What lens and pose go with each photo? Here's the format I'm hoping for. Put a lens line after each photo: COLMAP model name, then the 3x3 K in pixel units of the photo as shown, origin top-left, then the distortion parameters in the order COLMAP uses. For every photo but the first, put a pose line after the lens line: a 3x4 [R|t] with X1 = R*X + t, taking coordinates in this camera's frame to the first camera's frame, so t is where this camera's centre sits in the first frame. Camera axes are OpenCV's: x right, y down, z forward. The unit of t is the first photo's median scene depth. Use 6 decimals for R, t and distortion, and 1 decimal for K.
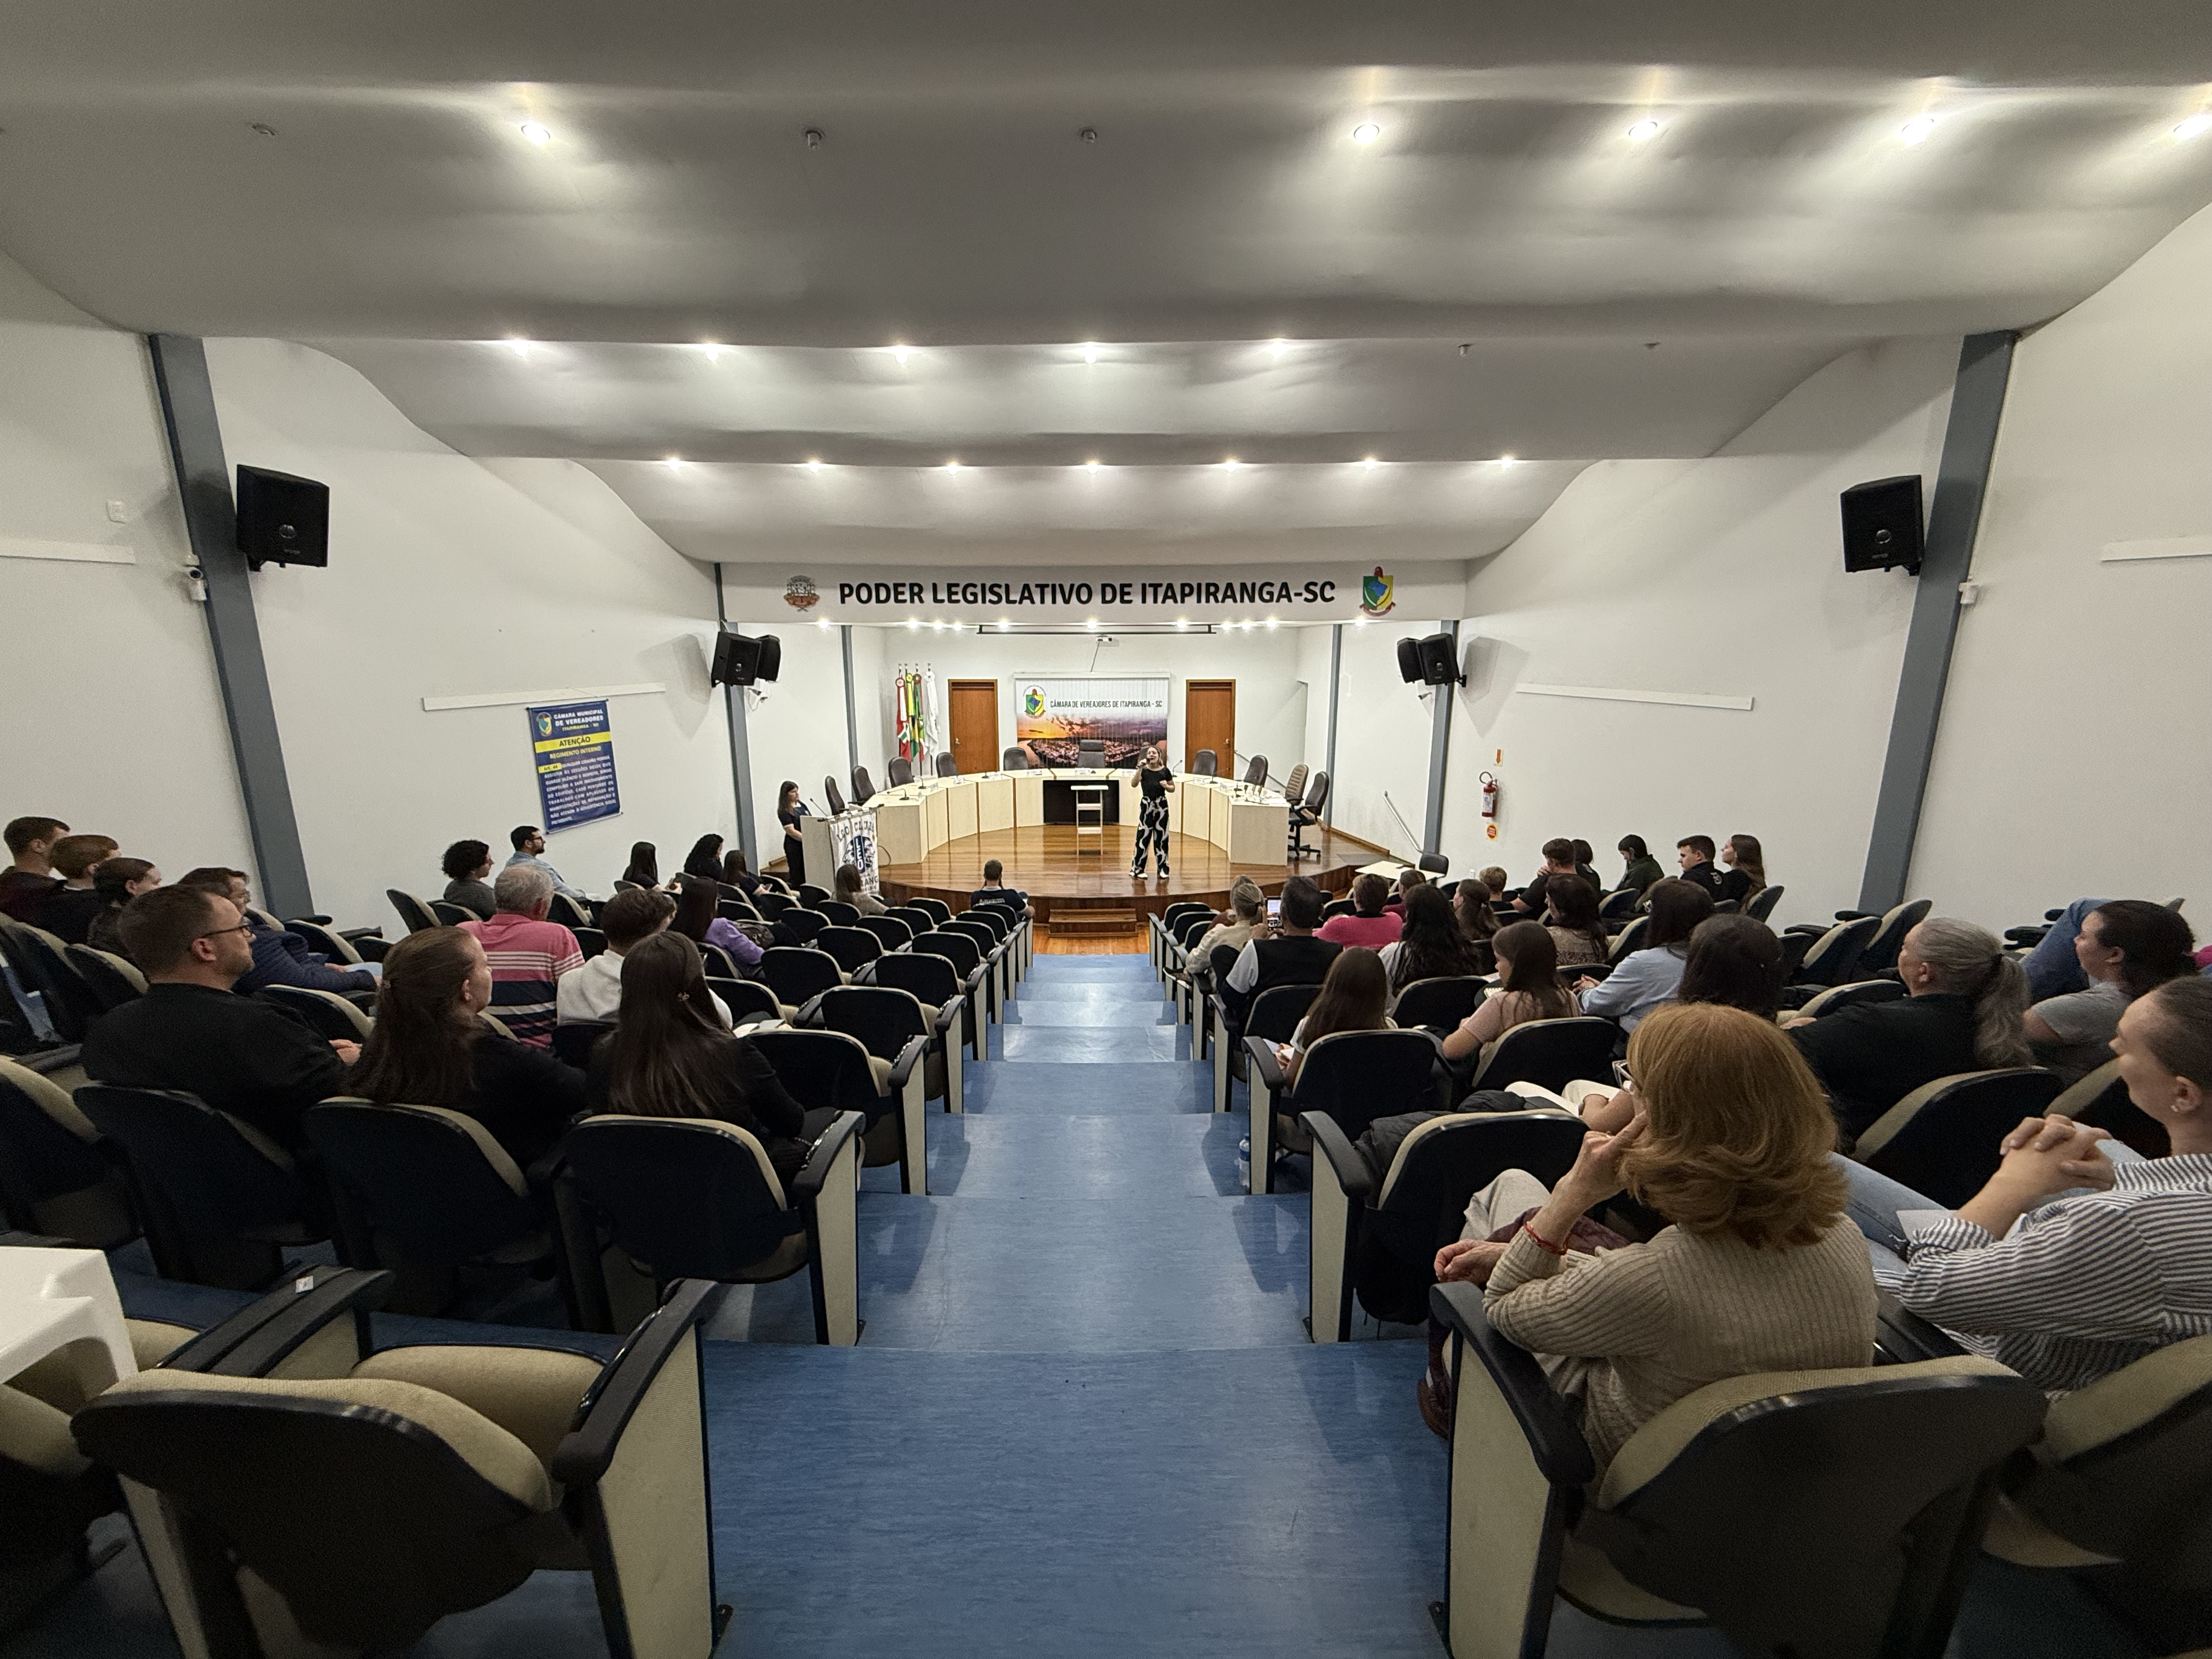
lens RADIAL K [[896.0, 0, 1108.4], [0, 896.0, 829.0], [0, 0, 1]] dist [-0.002118, -0.000063]
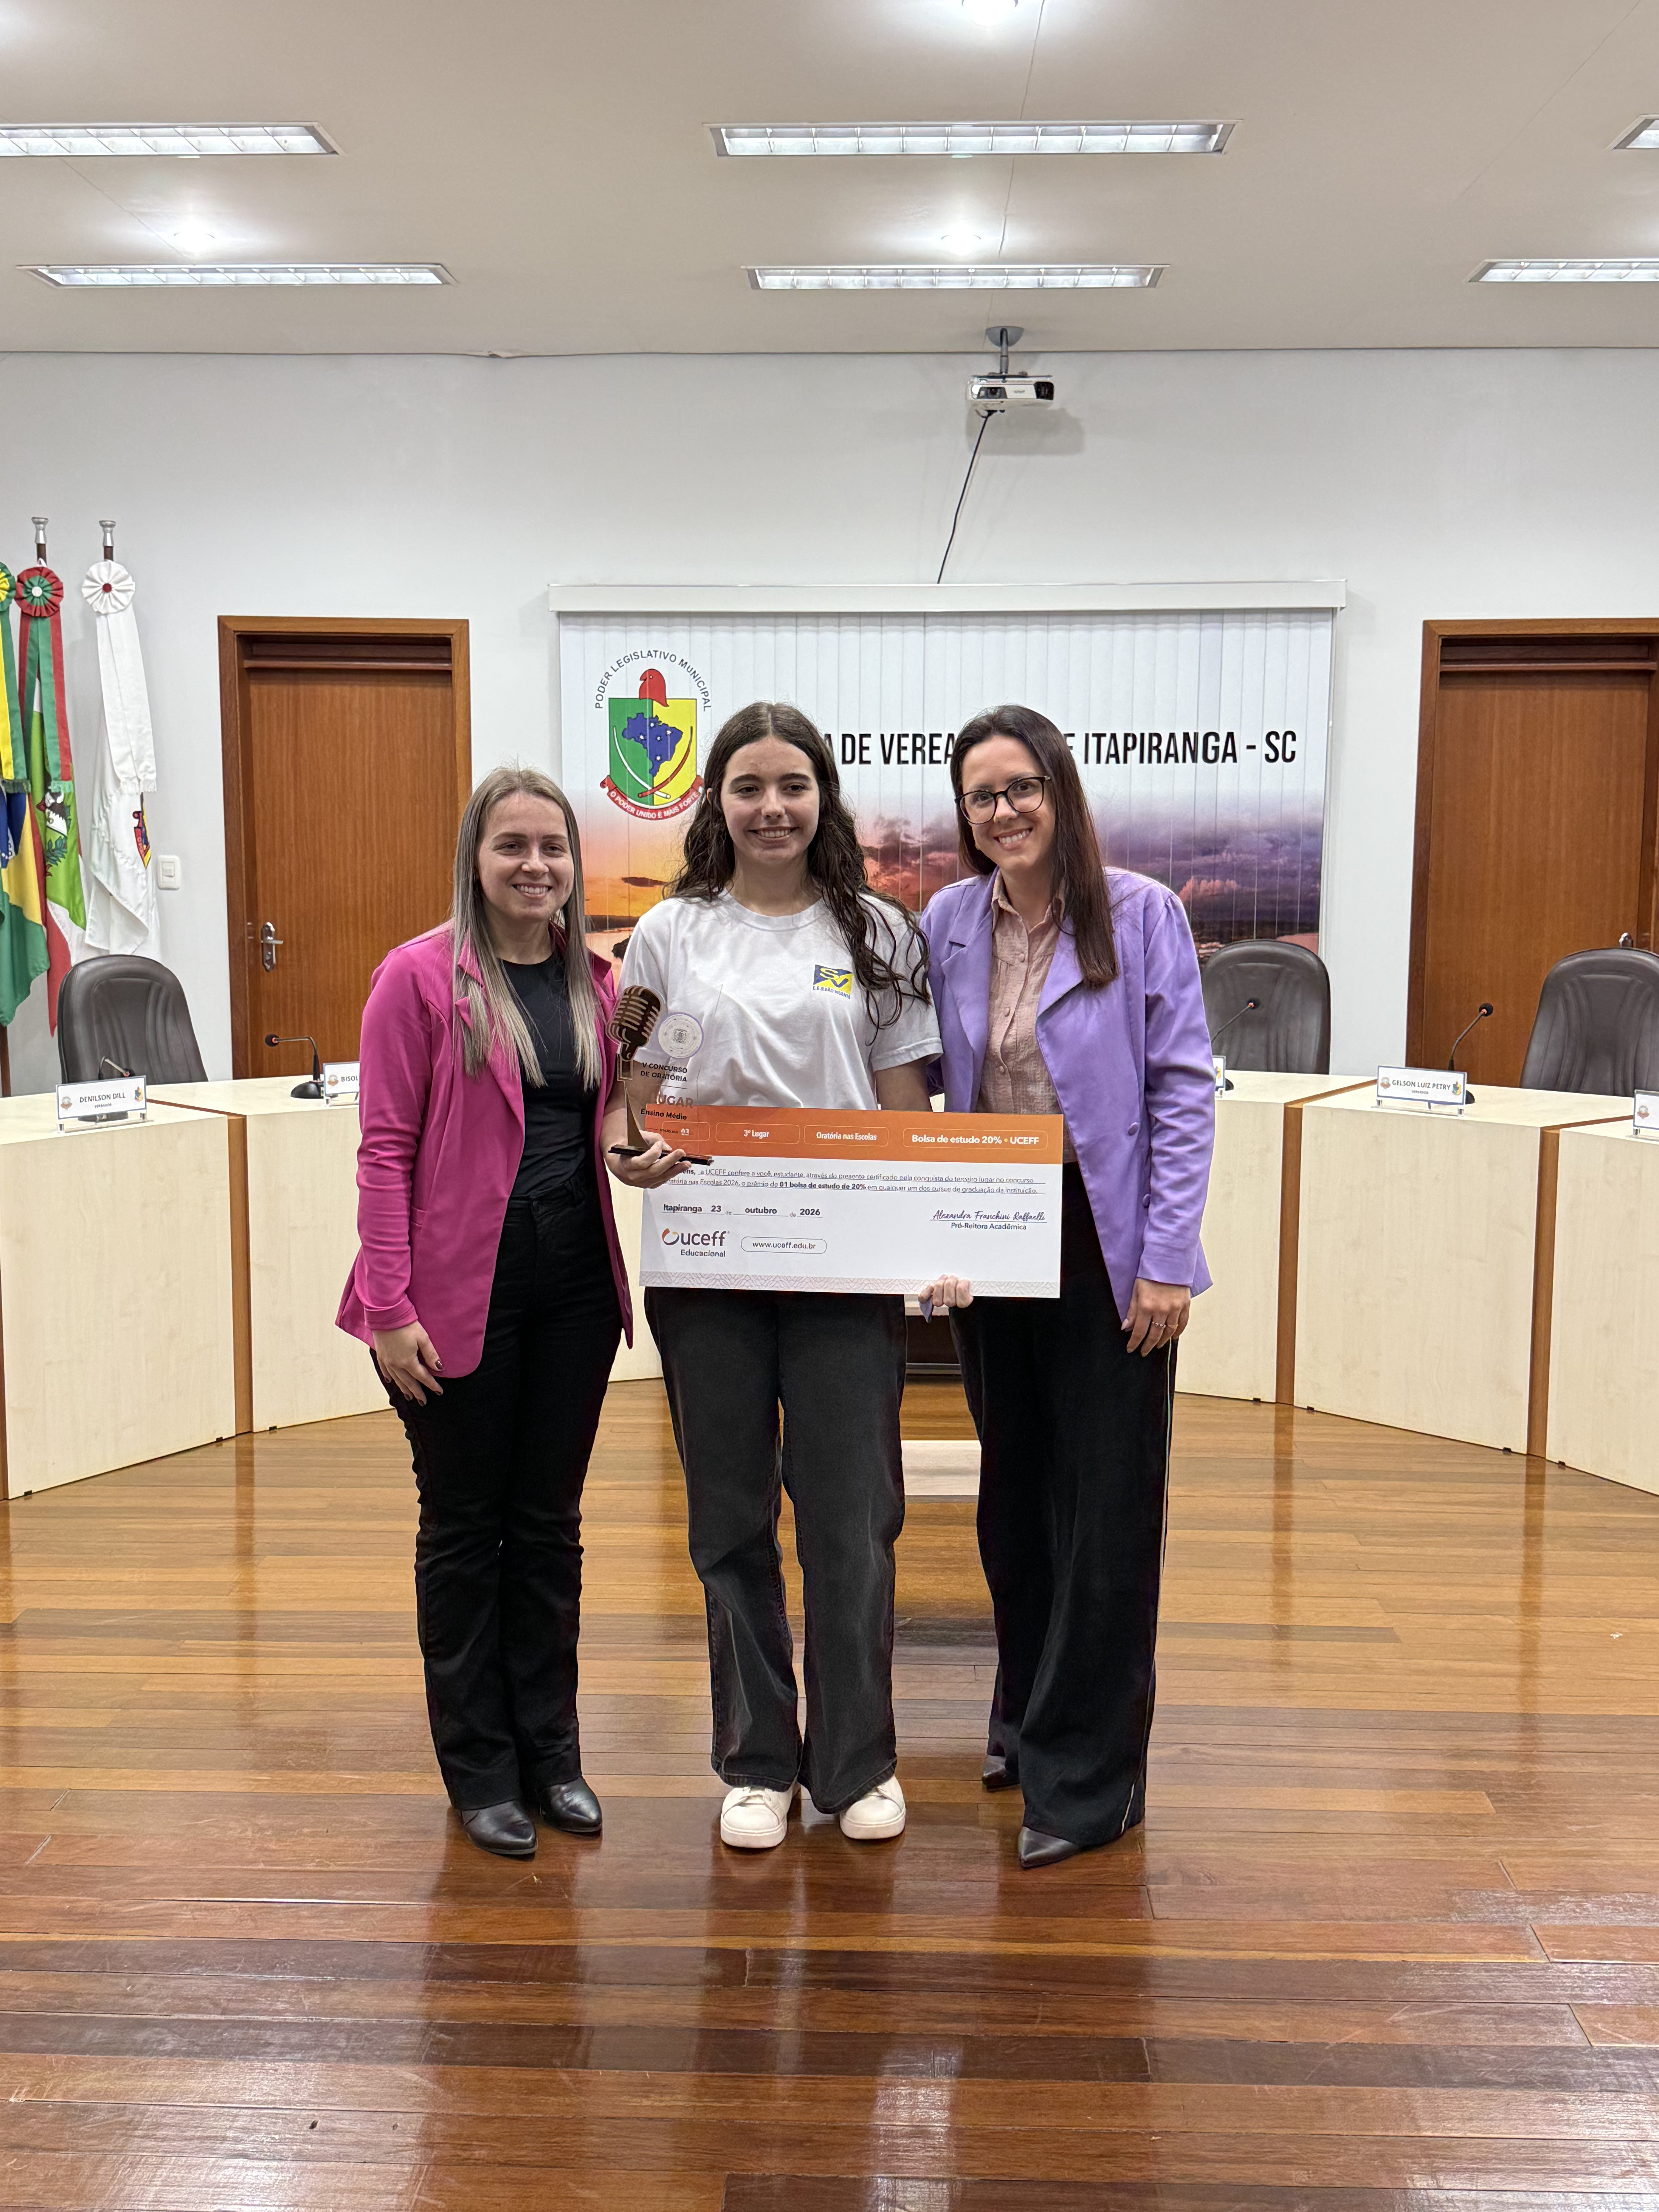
lens RADIAL K [[2208.7, 0, 820.7], [0, 2208.7, 1108.7], [0, 0, 1]] dist [0.081651, 0.000000]
pose [[0.999140, 0.009310, -0.040415, -0.031014], [-0.012659, 0.996435, -0.083409, -0.028306], [0.039494, 0.083849, 0.995696, 0.781349]]
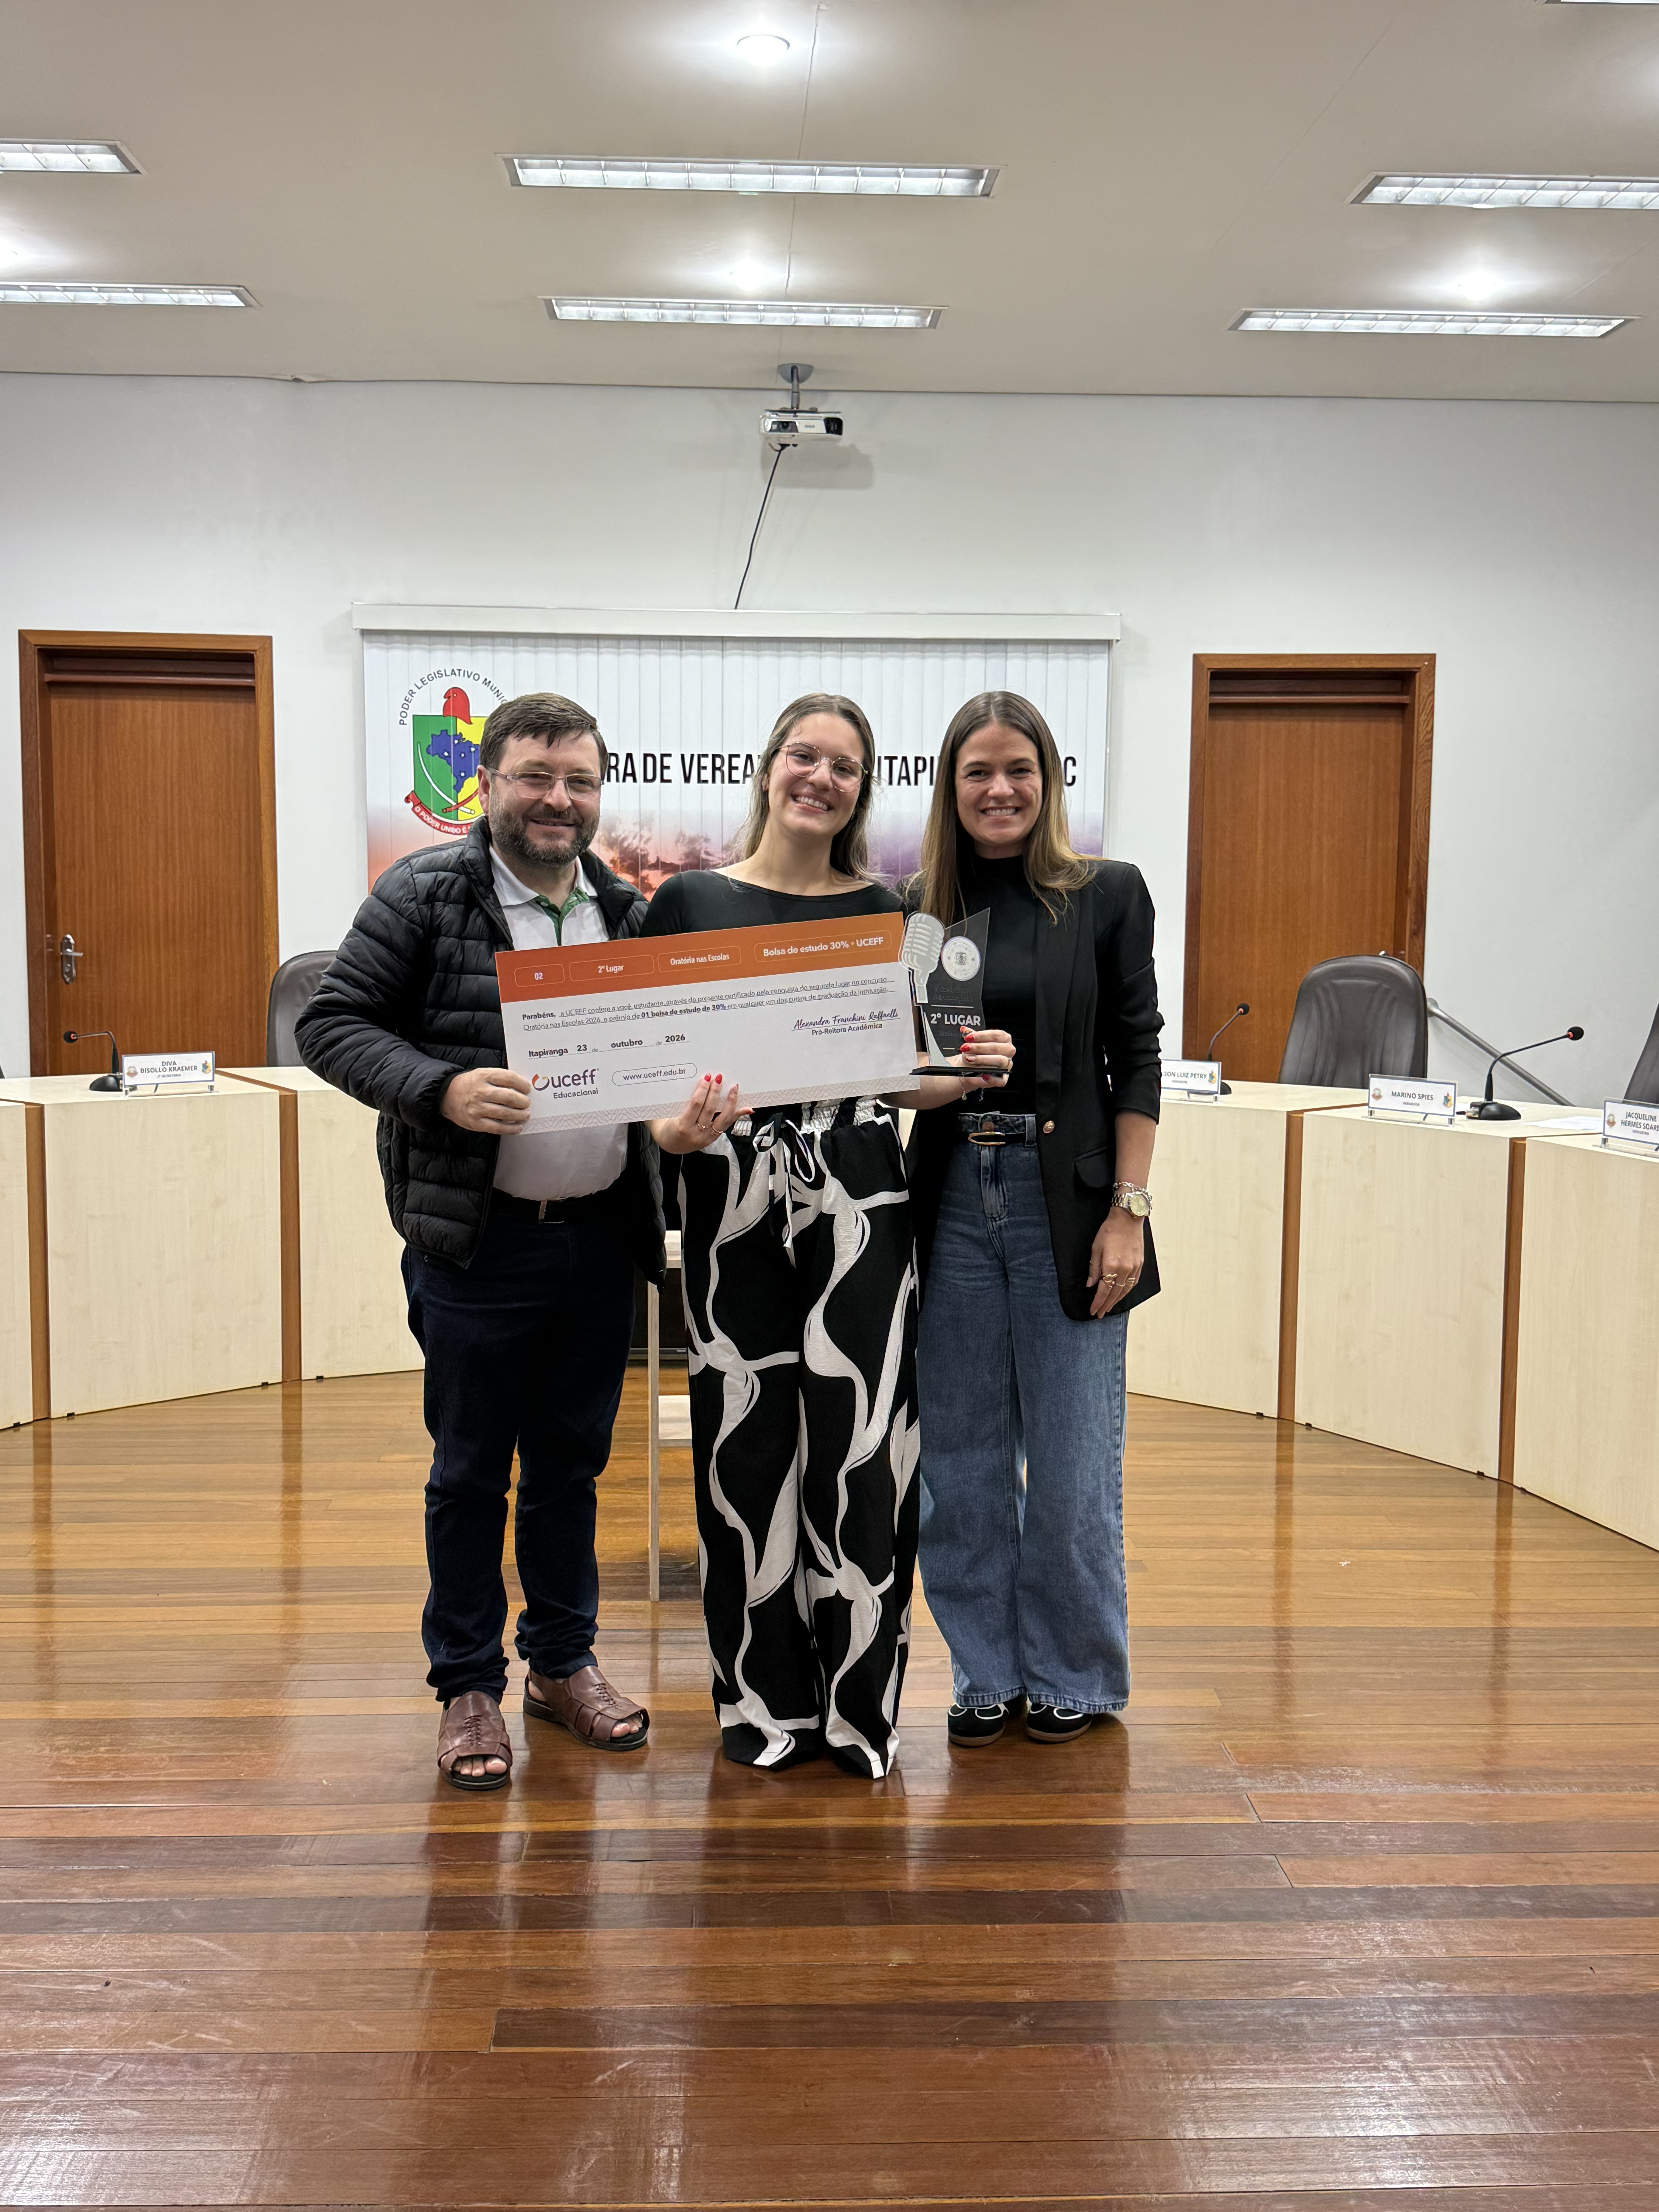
lens RADIAL K [[2208.7, 0, 817.6], [0, 2208.7, 1118.6], [0, 0, 1]] dist [0.081651, 0.000000]
pose [[0.999221, 0.006101, 0.038981, -0.023758], [-0.002020, 0.994587, -0.103886, -0.010817], [-0.039404, 0.103726, 0.993825, 0.760691]]
